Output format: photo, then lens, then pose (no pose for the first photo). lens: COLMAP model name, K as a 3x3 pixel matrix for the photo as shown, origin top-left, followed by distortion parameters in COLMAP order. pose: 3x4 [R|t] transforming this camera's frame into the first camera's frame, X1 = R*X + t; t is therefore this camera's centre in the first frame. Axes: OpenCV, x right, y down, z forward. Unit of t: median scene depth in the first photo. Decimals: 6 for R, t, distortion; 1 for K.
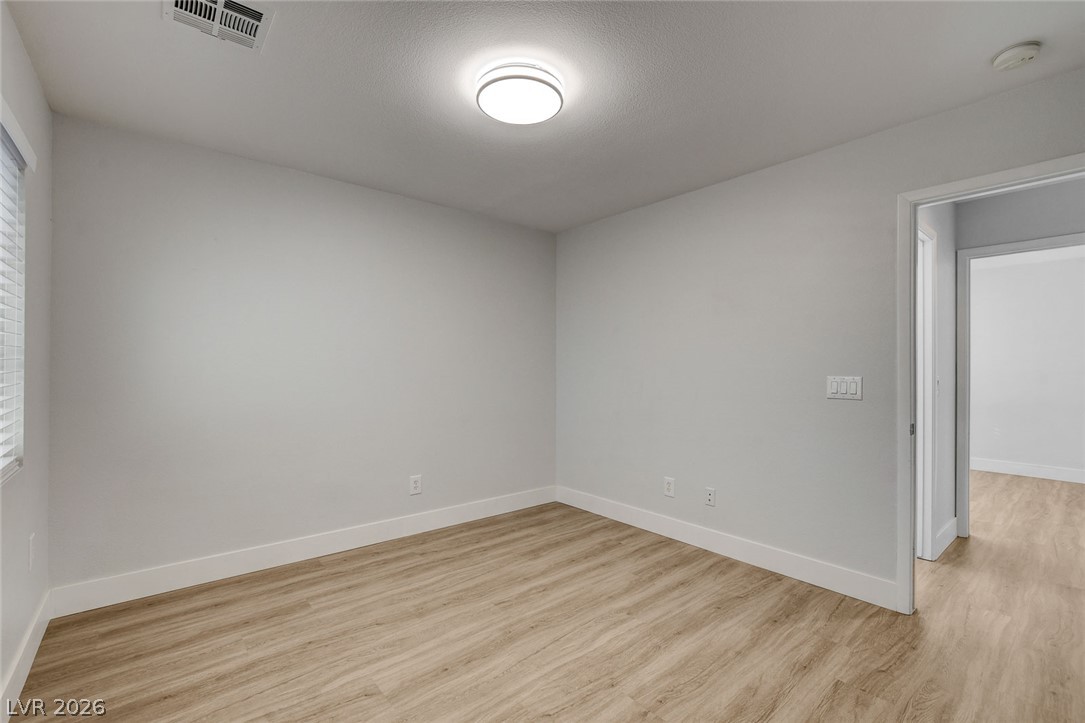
lens RADIAL K [[475.3, 0, 540.3], [0, 475.3, 364.9], [0, 0, 1]] dist [-0.019907, 0.001000]
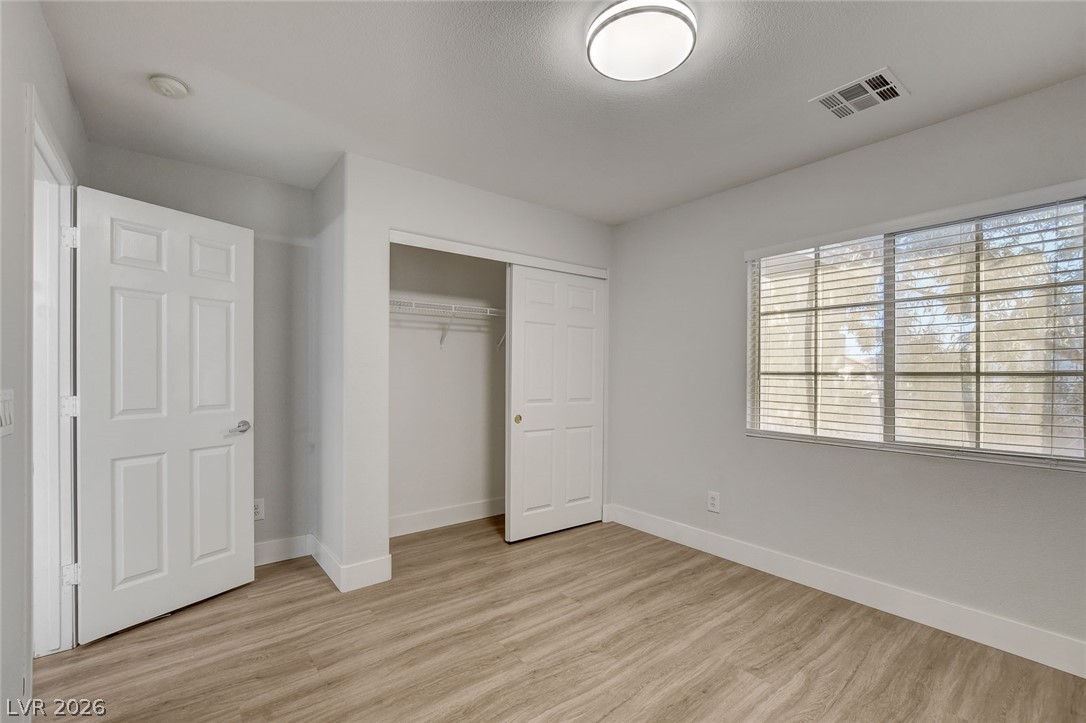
lens RADIAL K [[475.7, 0, 540.8], [0, 475.7, 364.9], [0, 0, 1]] dist [-0.019907, 0.001000]
pose [[-0.999407, -0.007082, 0.033687, 0.076872], [-0.007848, 0.999712, -0.022665, 0.005954], [-0.033517, -0.022916, -0.999175, 1.474300]]
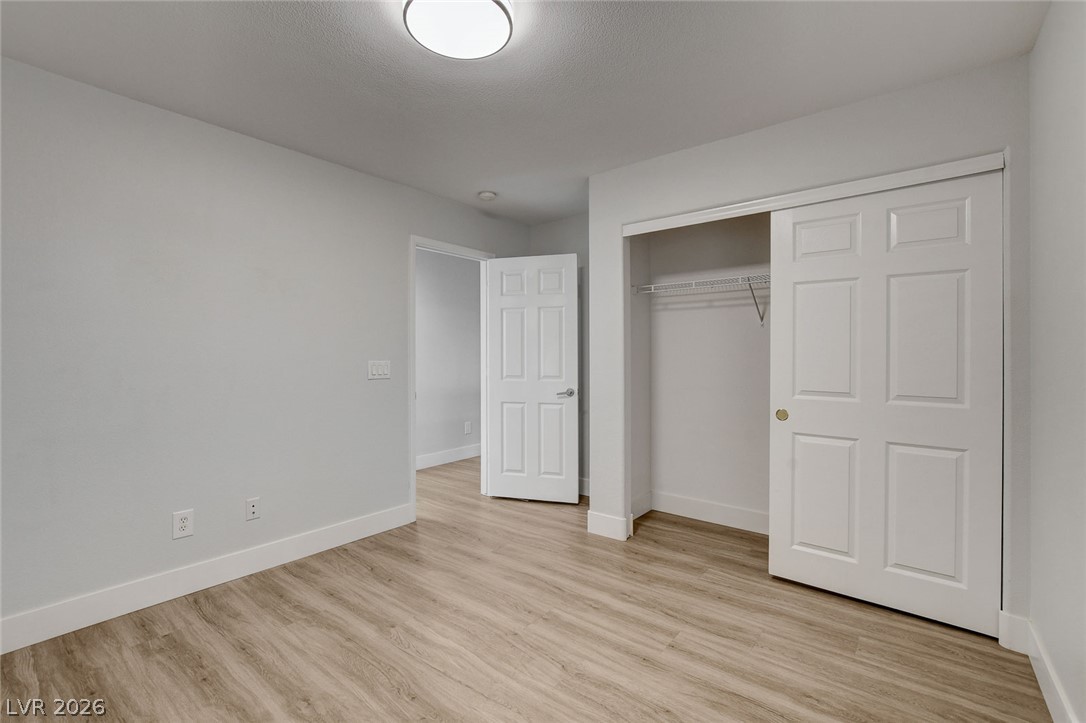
lens RADIAL K [[471.6, 0, 540.1], [0, 471.6, 343.7], [0, 0, 1]] dist [-0.009967, 0.000212]
pose [[-0.189830, 0.018819, 0.981637, -0.699074], [-0.005067, 0.999784, -0.020147, -0.000177], [-0.981804, -0.008798, -0.189693, 0.821975]]
